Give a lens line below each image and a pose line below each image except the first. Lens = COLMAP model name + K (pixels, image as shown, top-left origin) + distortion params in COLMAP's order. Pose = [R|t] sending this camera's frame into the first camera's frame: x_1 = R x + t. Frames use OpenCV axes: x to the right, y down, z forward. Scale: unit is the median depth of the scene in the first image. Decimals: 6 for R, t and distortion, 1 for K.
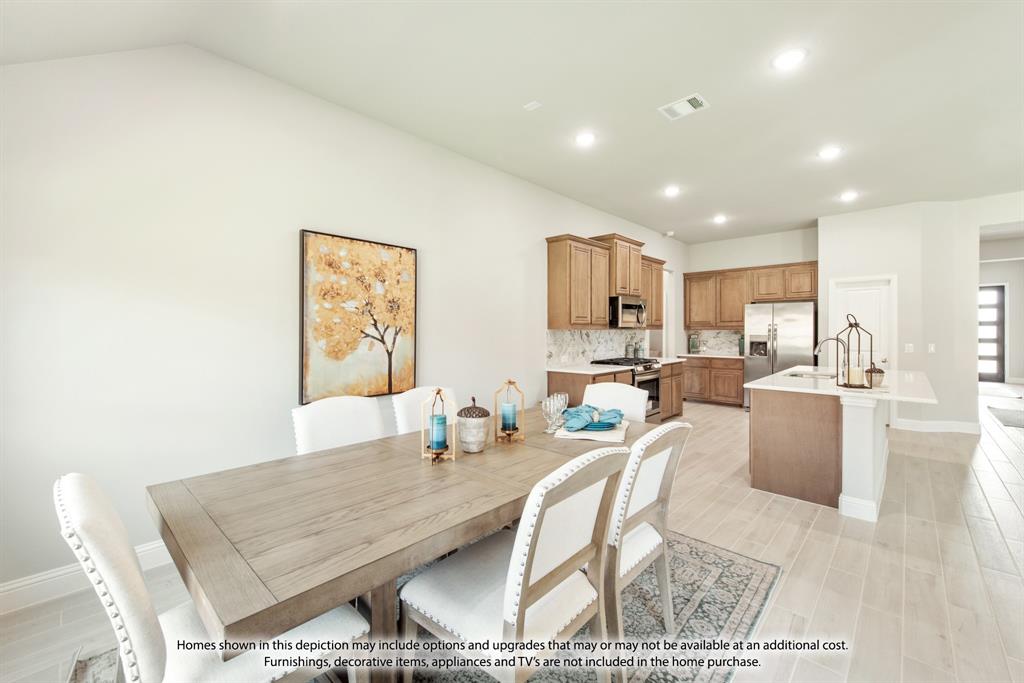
lens RADIAL K [[413.6, 0, 512.2], [0, 413.6, 331.5], [0, 0, 1]] dist [0.011898, -0.000185]
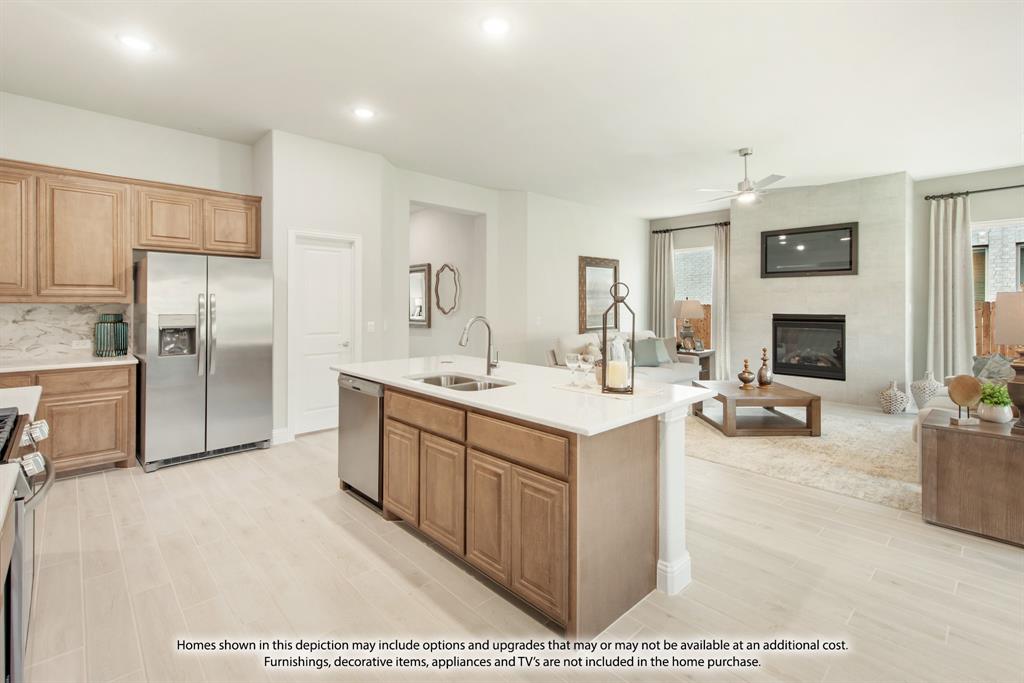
lens RADIAL K [[463.3, 0, 529.6], [0, 463.3, 304.9], [0, 0, 1]] dist [0.013286, -0.000310]
pose [[0.034096, 0.000642, 0.999418, 0.039863], [0.000713, 1.000000, -0.000667, -0.003296], [-0.999418, 0.000735, 0.034095, 0.694511]]
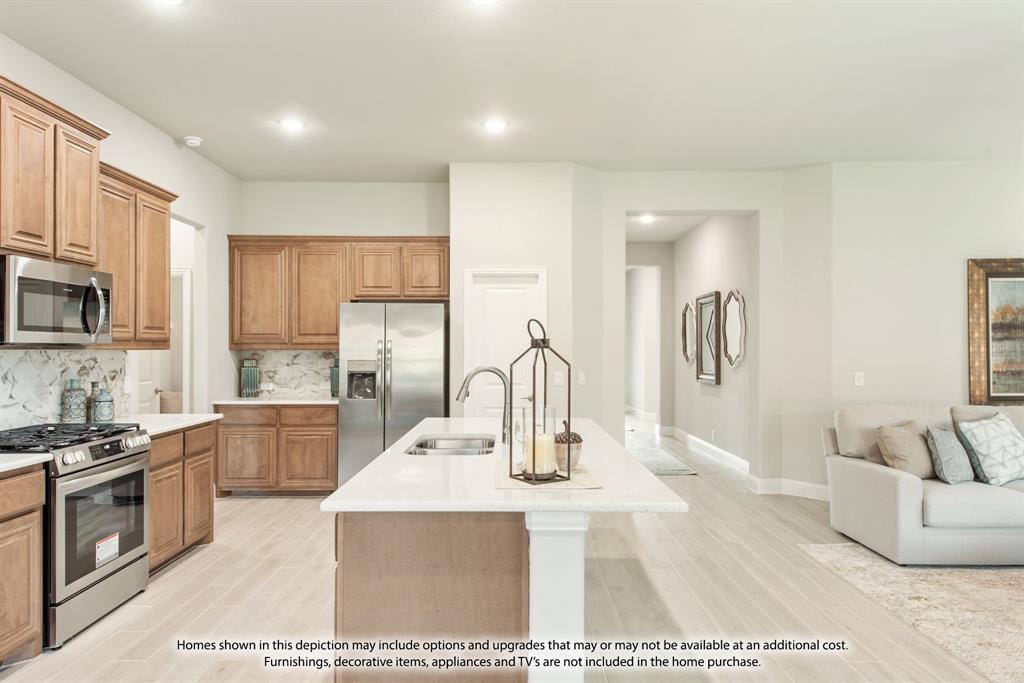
lens RADIAL K [[653.5, 0, 513.9], [0, 653.5, 347.4], [0, 0, 1]] dist [0.017192, -0.005817]
pose [[0.725378, 0.004177, 0.688338, 0.189010], [-0.000263, 0.999983, -0.005792, -0.004258], [-0.688350, 0.004021, 0.725367, 0.309789]]
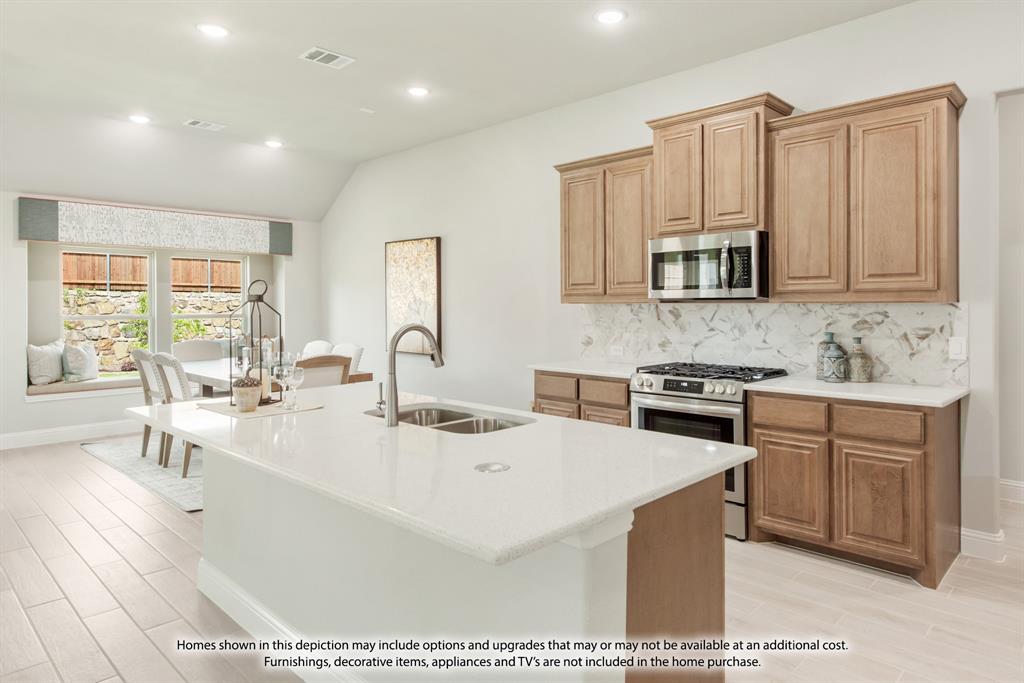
lens RADIAL K [[624.7, 0, 535.4], [0, 624.7, 305.0], [0, 0, 1]] dist [0.027288, -0.019358]
pose [[0.003835, 0.002936, -0.999988, 1.061884], [-0.000513, 0.999996, 0.002934, -0.005237], [0.999993, 0.000501, 0.003837, 0.865541]]
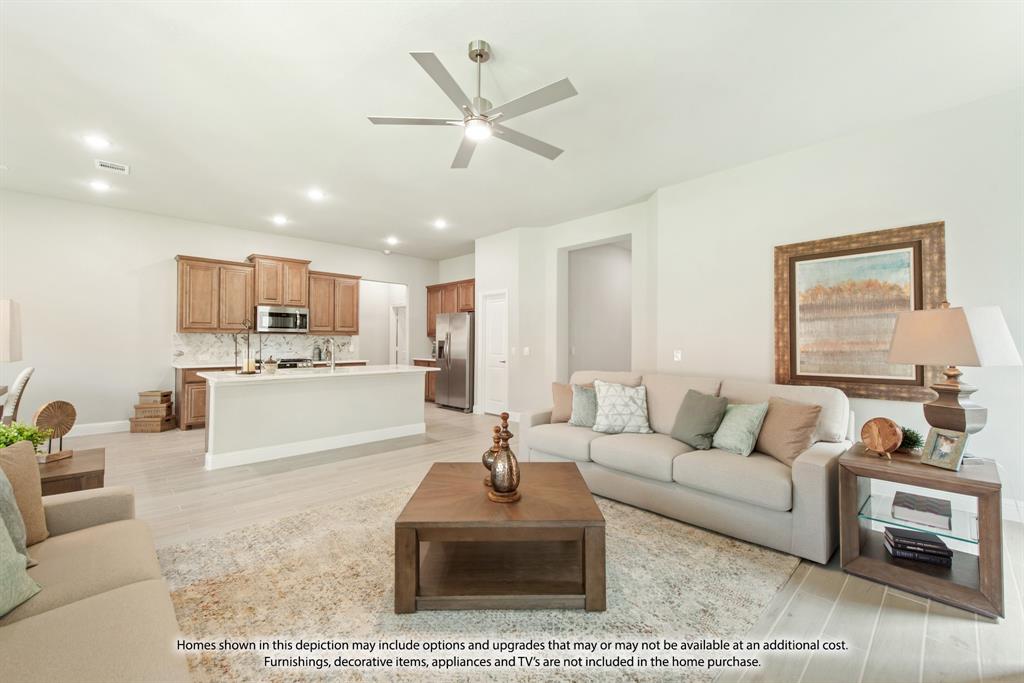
lens RADIAL K [[421.8, 0, 518.6], [0, 421.8, 337.2], [0, 0, 1]] dist [0.014030, -0.000025]
pose [[0.999269, 0.005825, -0.037787, 1.077952], [-0.006399, 0.999866, -0.015084, 0.019269], [0.037695, 0.015315, 0.999172, -0.201295]]
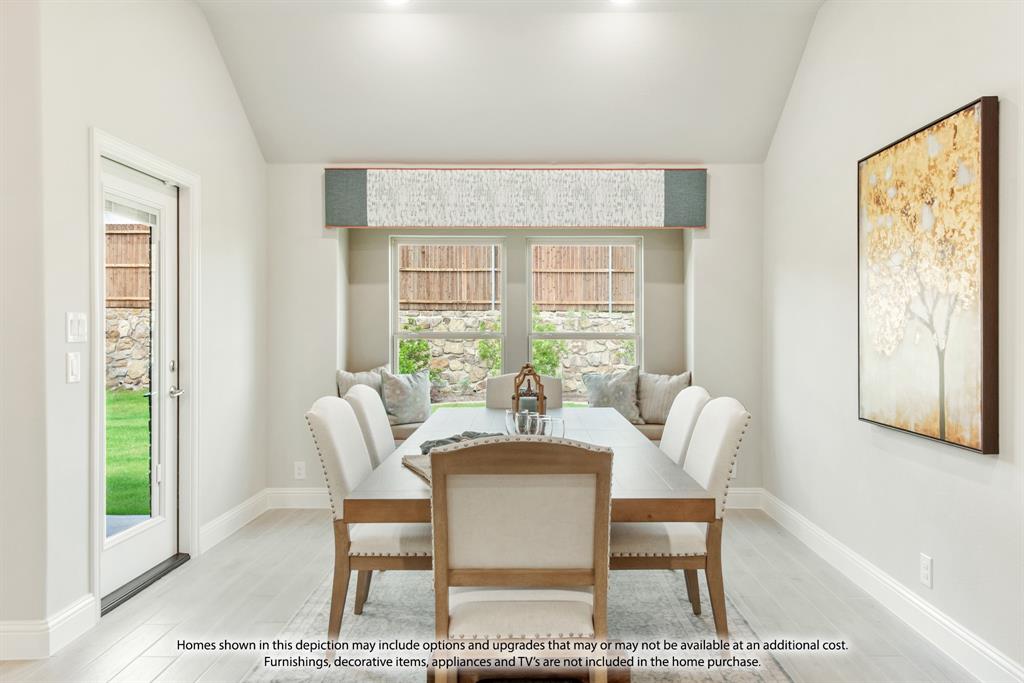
lens RADIAL K [[705.4, 0, 533.6], [0, 705.4, 336.8], [0, 0, 1]] dist [0.019026, -0.004989]
pose [[-0.726957, 0.004248, -0.686670, 0.373655], [-0.001700, 0.999967, 0.007985, 0.018335], [0.686681, 0.006972, -0.726925, 0.813775]]
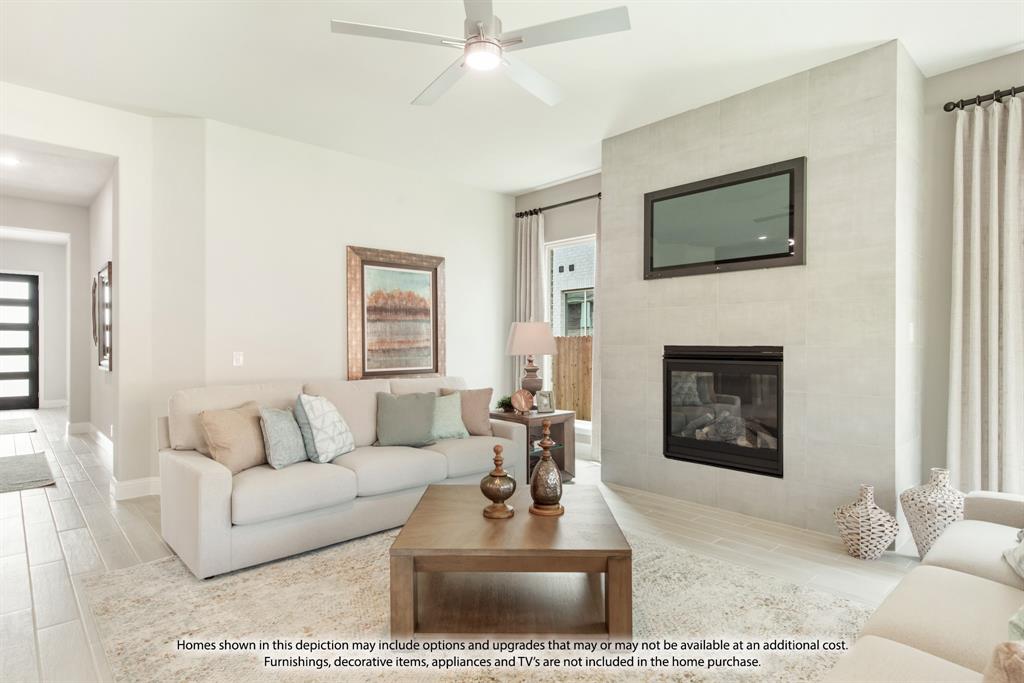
lens RADIAL K [[539.9, 0, 510.4], [0, 539.9, 344.8], [0, 0, 1]] dist [0.007924, 0.000180]
pose [[0.065143, -0.001554, 0.997875, 0.550150], [0.000207, 0.999999, 0.001544, 0.019182], [-0.997876, 0.000106, 0.065143, 0.226774]]
